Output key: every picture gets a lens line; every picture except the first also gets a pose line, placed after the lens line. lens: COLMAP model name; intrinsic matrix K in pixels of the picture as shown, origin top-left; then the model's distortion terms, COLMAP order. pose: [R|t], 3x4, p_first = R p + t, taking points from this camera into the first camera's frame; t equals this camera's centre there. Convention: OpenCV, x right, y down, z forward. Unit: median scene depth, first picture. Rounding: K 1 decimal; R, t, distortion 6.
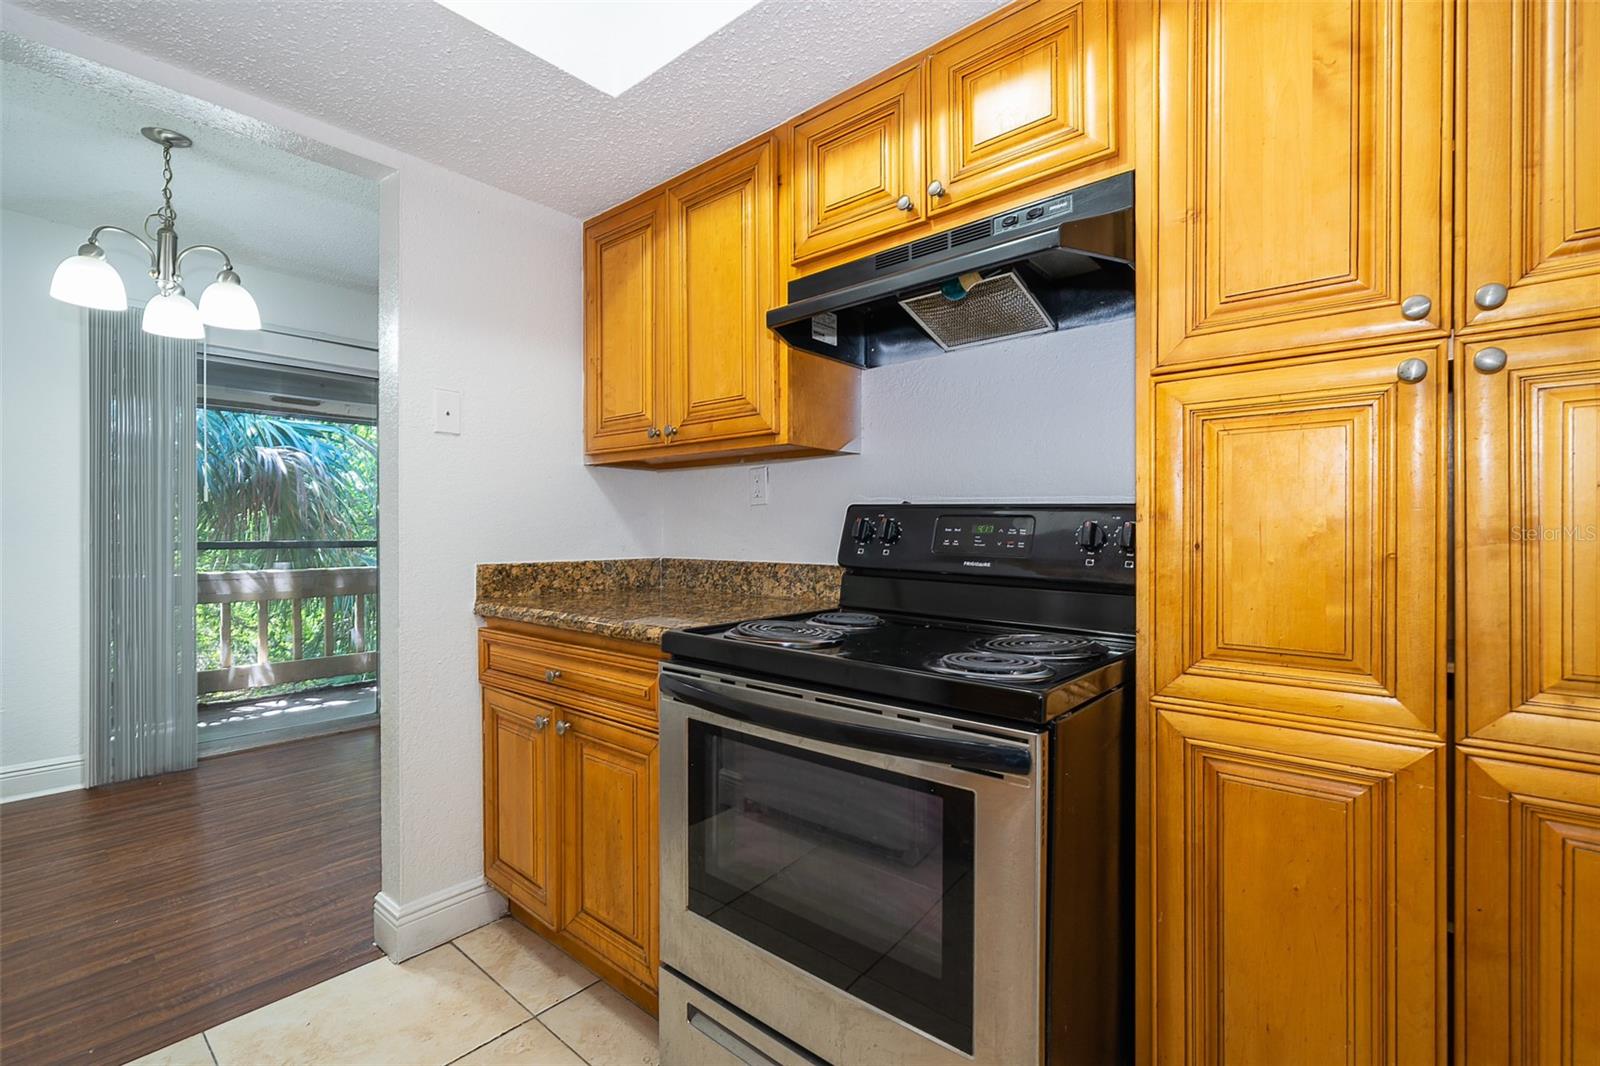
lens RADIAL K [[712.3, 0, 800.0], [0, 712.3, 533.0], [0, 0, 1]] dist [-0.001781, -0.000357]
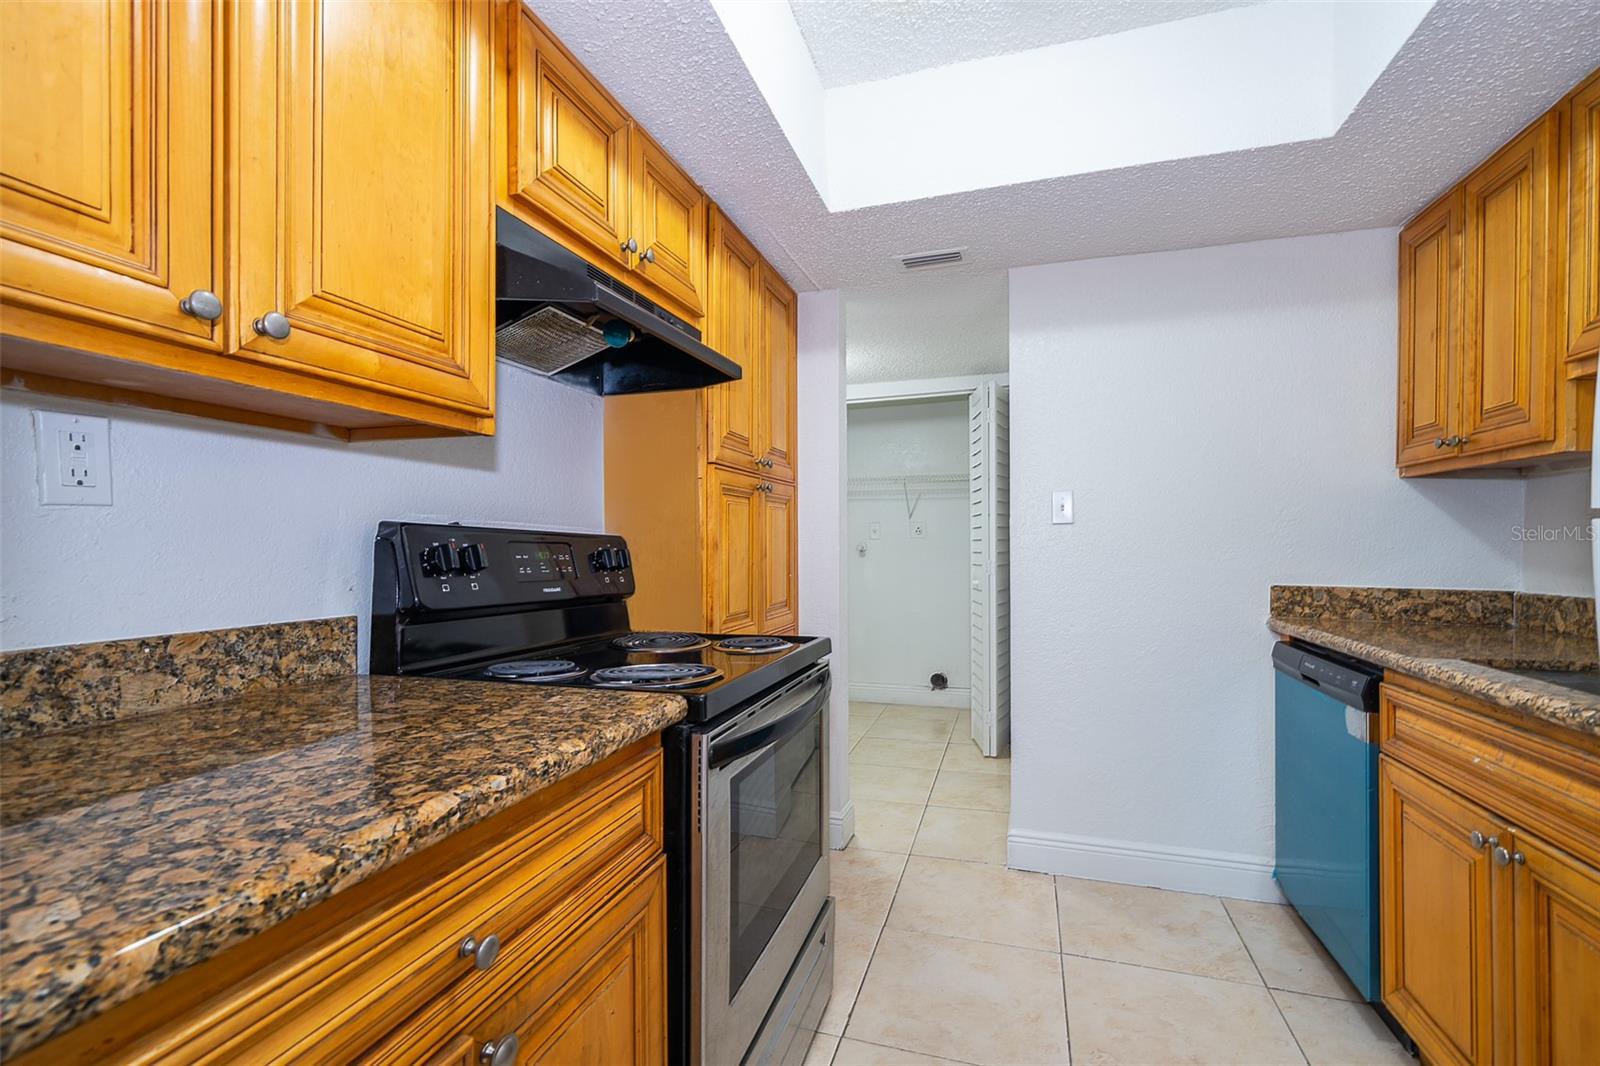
lens RADIAL K [[712.3, 0, 800.0], [0, 712.3, 533.0], [0, 0, 1]] dist [-0.001781, -0.000357]
pose [[-0.387874, 0.012206, 0.921632, -0.628624], [0.004167, 0.999925, -0.011490, -0.018048], [-0.921703, -0.000616, -0.387896, 0.814205]]
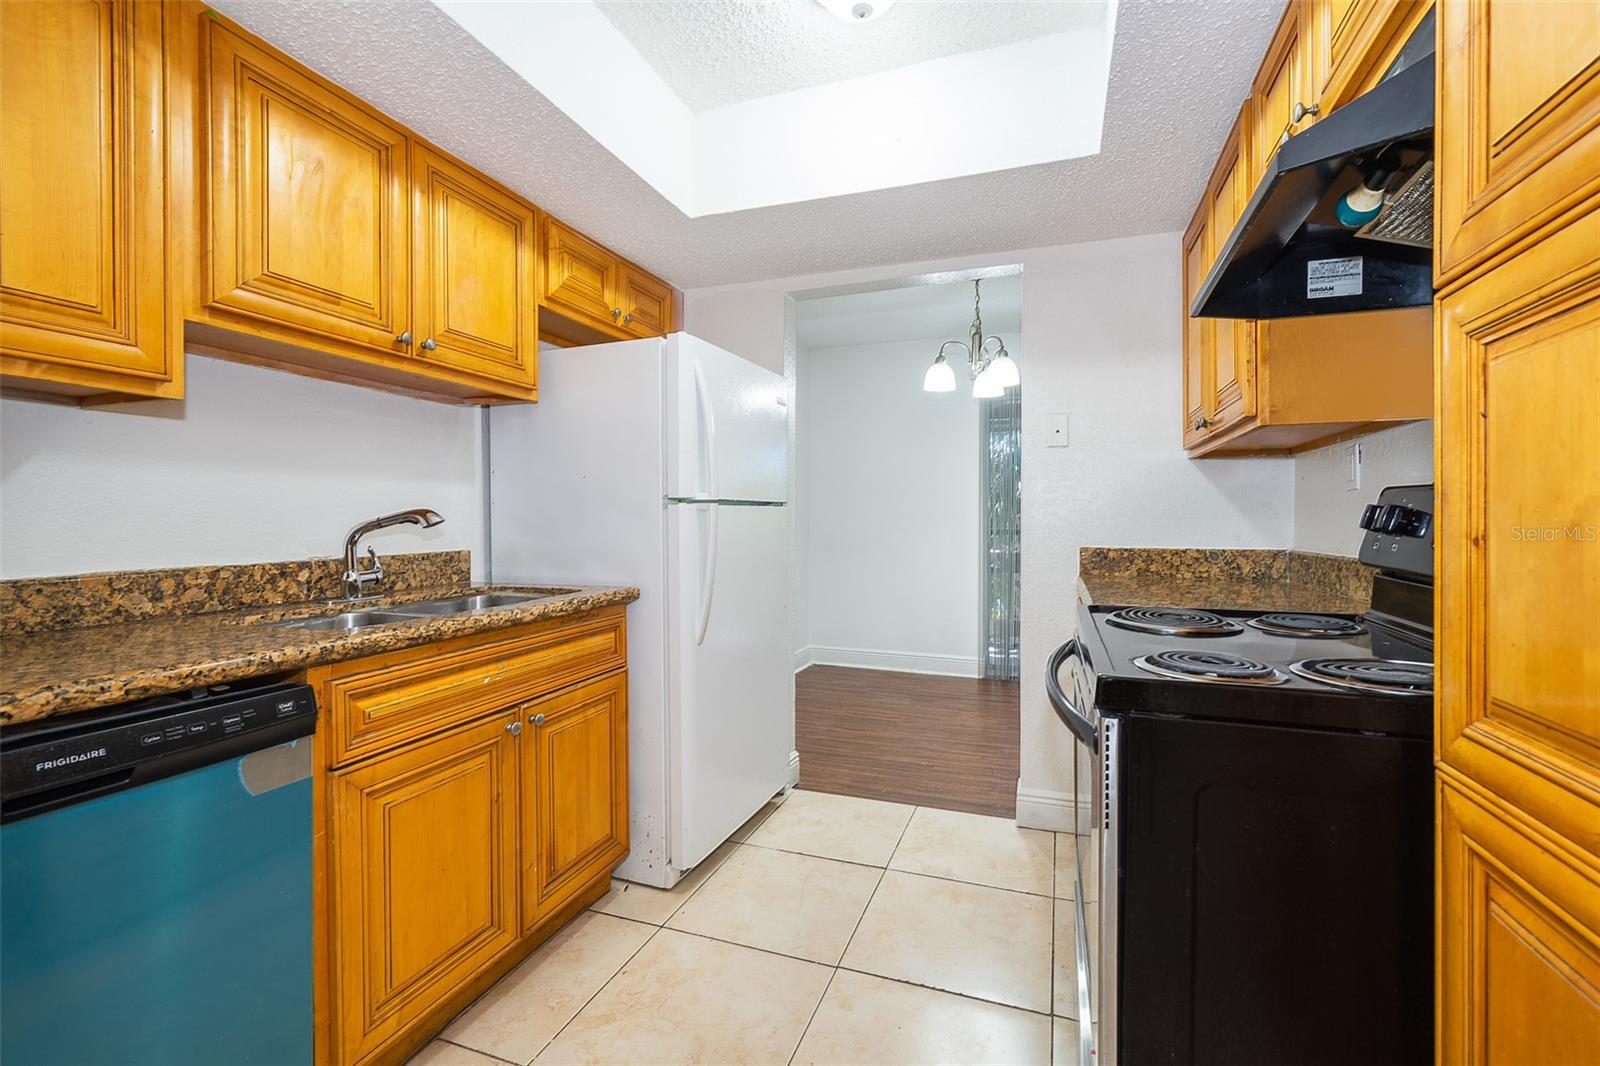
lens RADIAL K [[689.5, 0, 805.6], [0, 689.5, 526.7], [0, 0, 1]] dist [-0.001572, -0.000044]
pose [[0.347282, 0.007823, -0.937728, 0.506552], [-0.004292, 0.999968, 0.006752, 0.001585], [0.937751, 0.001680, 0.347305, 0.114024]]
